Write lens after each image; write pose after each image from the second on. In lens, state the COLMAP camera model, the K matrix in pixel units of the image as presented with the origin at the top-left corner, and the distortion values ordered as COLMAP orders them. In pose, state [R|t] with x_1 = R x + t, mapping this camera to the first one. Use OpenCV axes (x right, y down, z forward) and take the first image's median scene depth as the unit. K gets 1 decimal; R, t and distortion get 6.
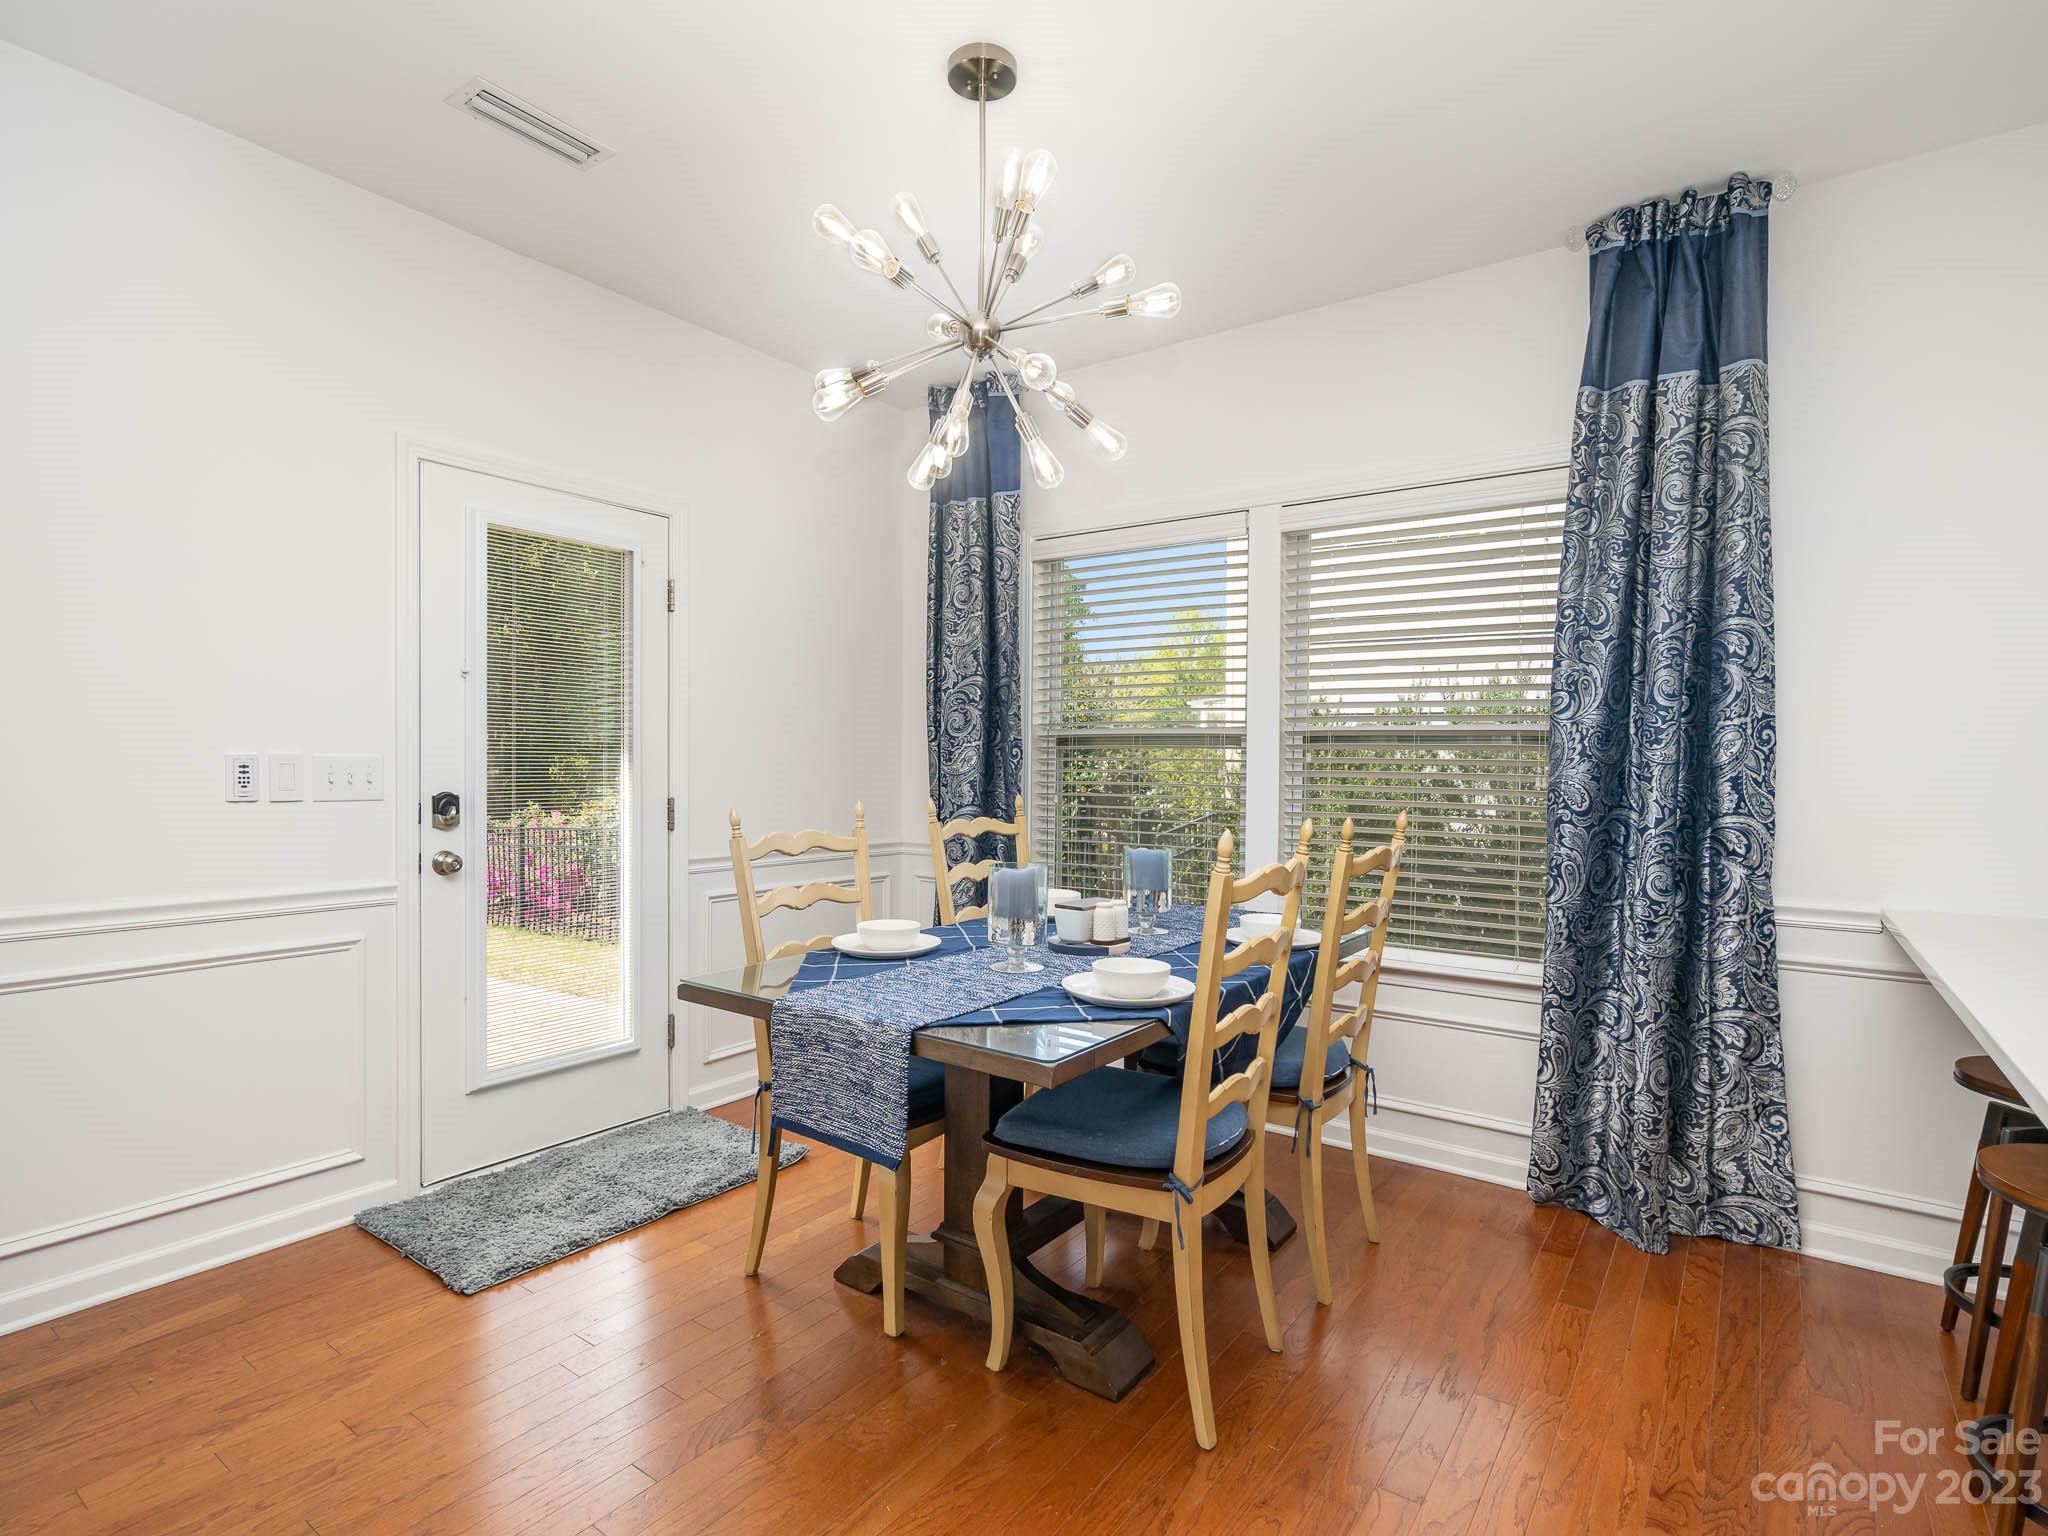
lens RADIAL K [[1042.8, 0, 1000.4], [0, 1042.8, 779.5], [0, 0, 1]] dist [-0.002632, 0.000817]
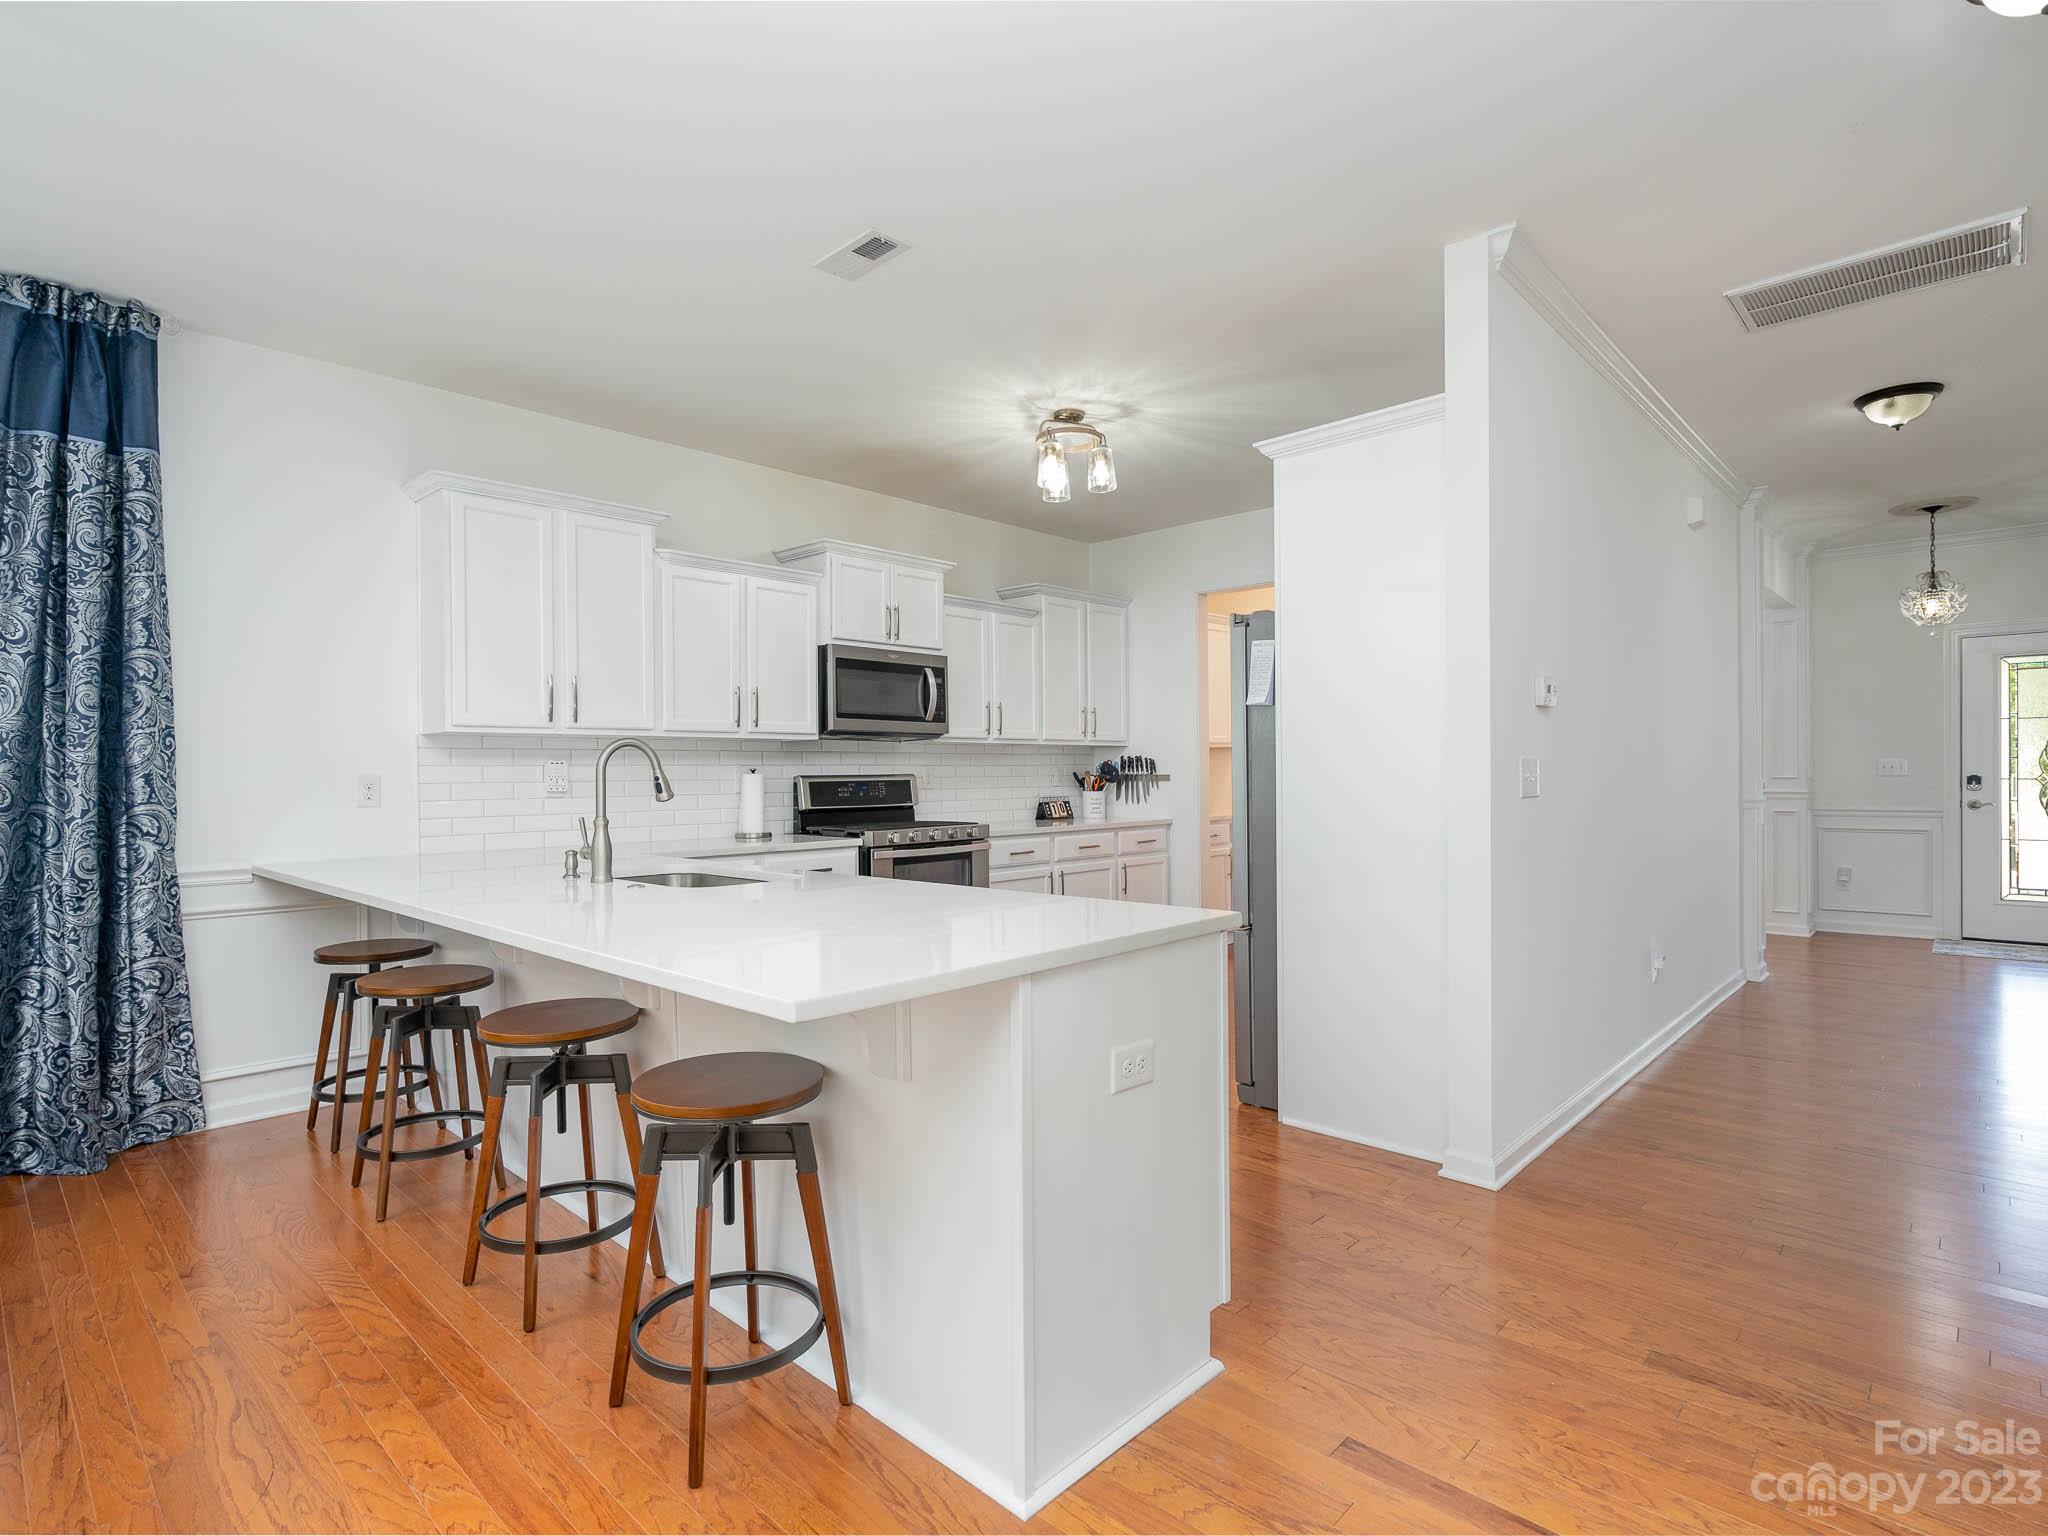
lens RADIAL K [[1042.8, 0, 1000.4], [0, 1042.8, 779.5], [0, 0, 1]] dist [-0.002632, 0.000817]
pose [[0.137867, -0.015430, 0.990330, -0.400145], [0.025555, 0.999601, 0.012017, 0.015302], [-0.990121, 0.023652, 0.138207, -0.201866]]
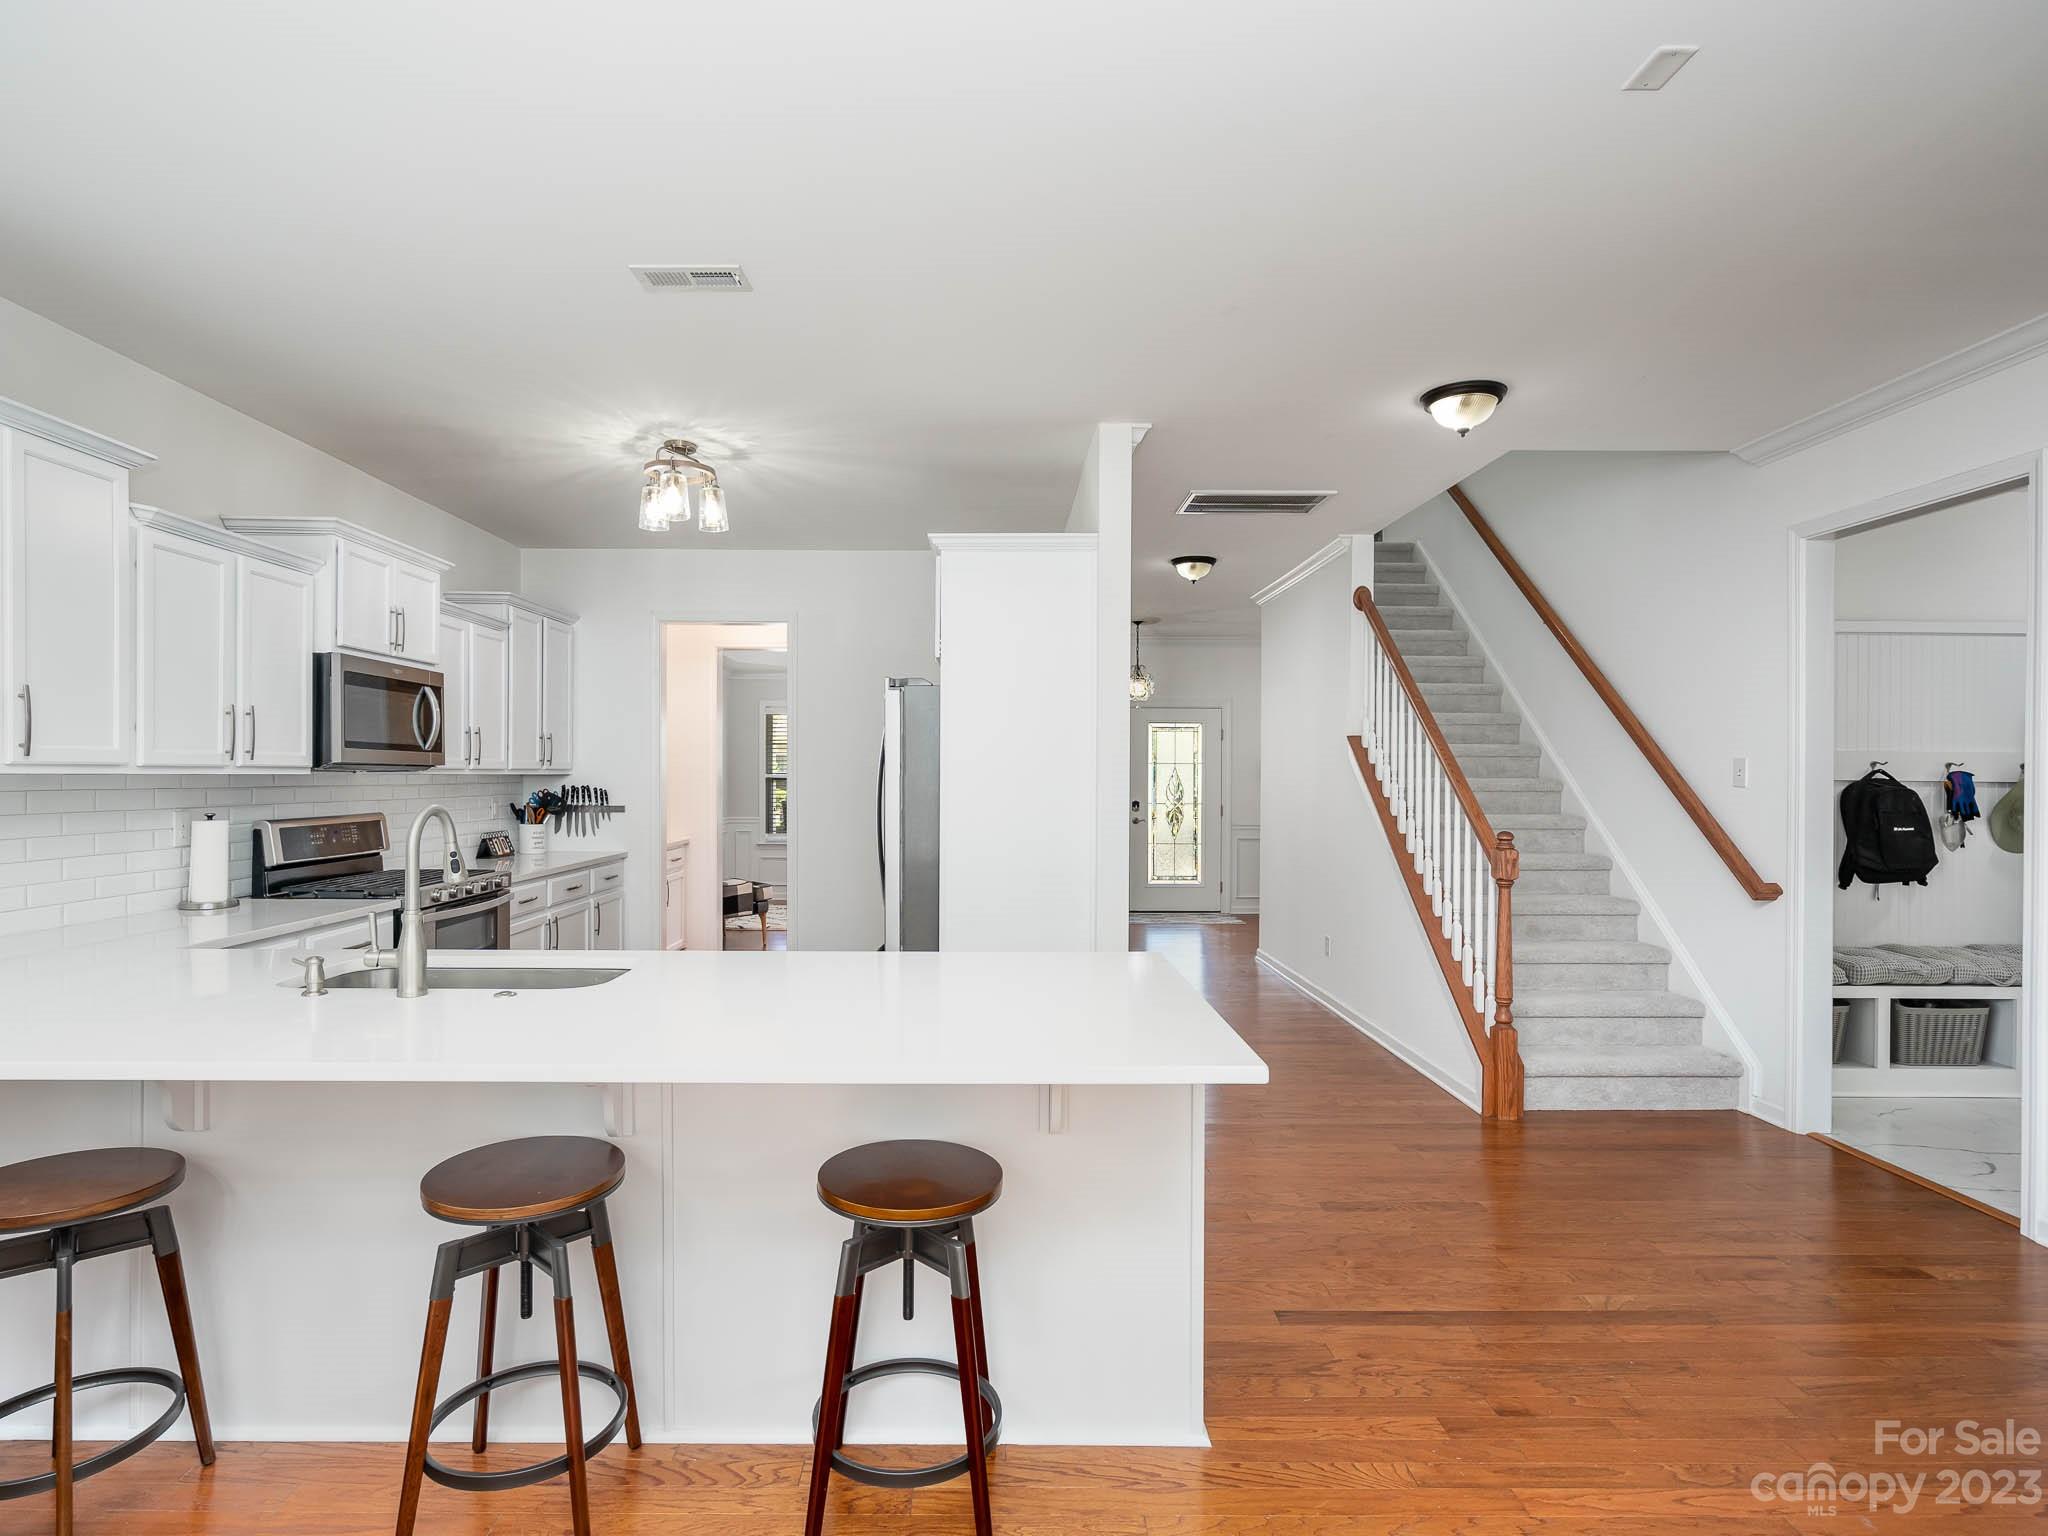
lens RADIAL K [[1056.4, 0, 991.5], [0, 1056.4, 778.3], [0, 0, 1]] dist [-0.003352, -0.000253]
pose [[-0.594483, -0.013918, 0.803987, -0.328376], [0.003722, 0.999792, 0.020060, -0.061504], [-0.804099, 0.014918, -0.594308, 0.482961]]
